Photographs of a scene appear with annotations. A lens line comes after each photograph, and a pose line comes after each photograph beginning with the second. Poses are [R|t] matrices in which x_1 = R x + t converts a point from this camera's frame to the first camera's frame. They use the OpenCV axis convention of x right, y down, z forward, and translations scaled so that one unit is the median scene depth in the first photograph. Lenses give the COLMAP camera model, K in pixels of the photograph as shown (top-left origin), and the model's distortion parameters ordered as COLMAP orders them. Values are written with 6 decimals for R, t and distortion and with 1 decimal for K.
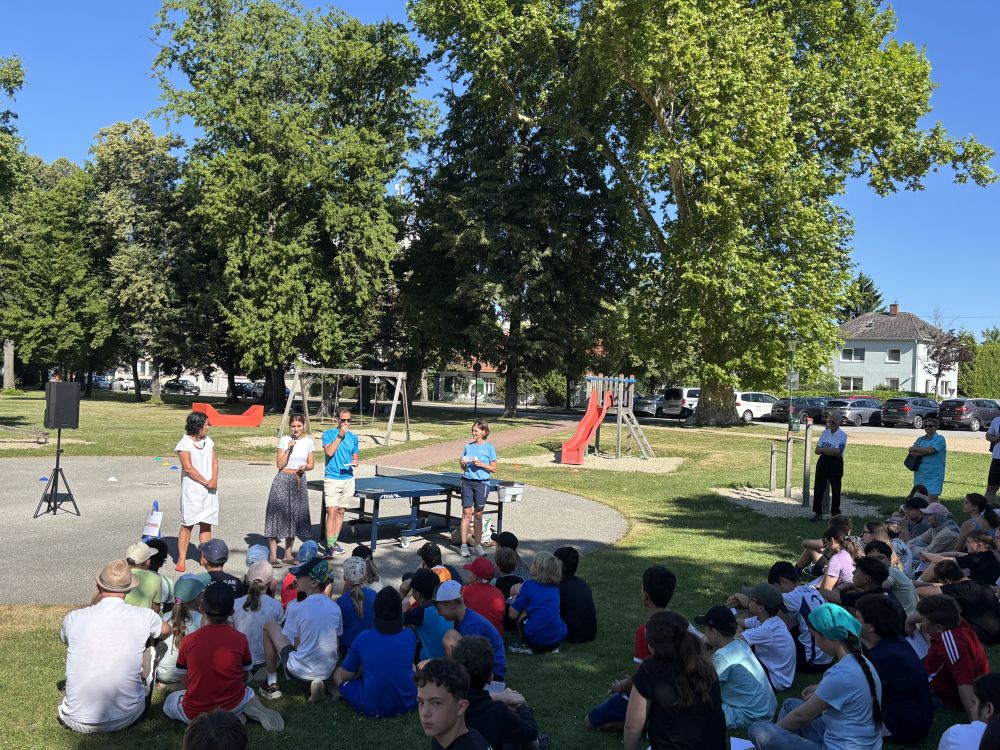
lens RADIAL K [[900.3, 0, 496.9], [0, 900.3, 343.2], [0, 0, 1]] dist [0.040993, -0.009876]
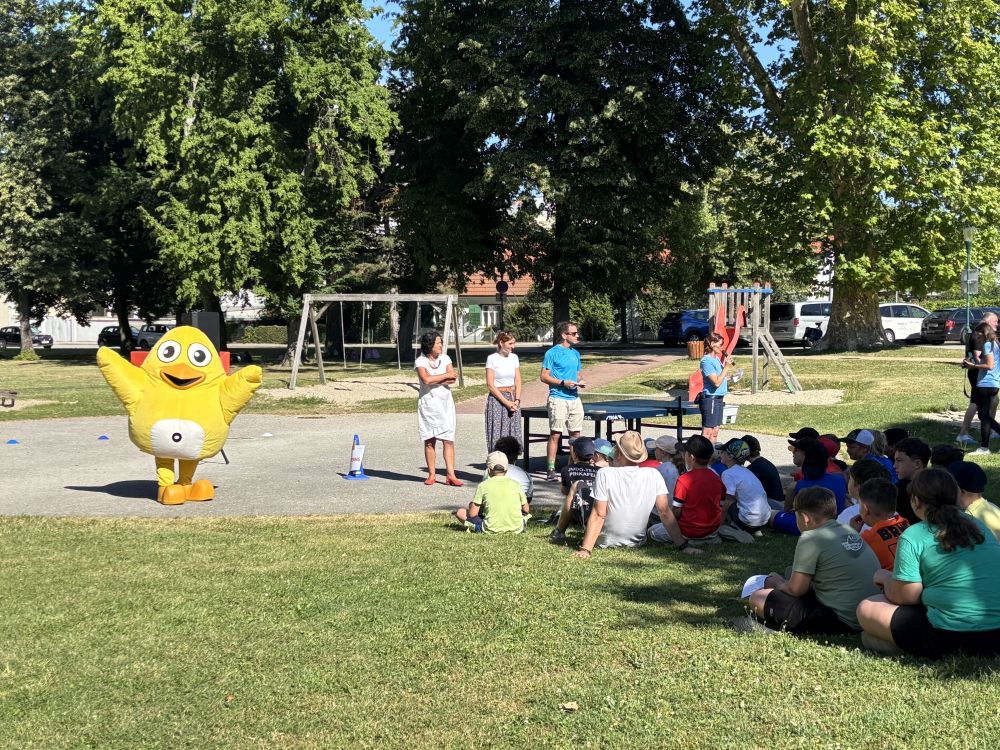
lens RADIAL K [[1404.4, 0, 500.0], [0, 1404.4, 375.0], [0, 0, 1]] dist [0.124386, -0.476767]
pose [[0.998401, -0.045871, 0.033028, -0.074617], [0.042807, 0.995188, 0.088137, -0.001323], [-0.036912, -0.086582, 0.995561, -0.111506]]
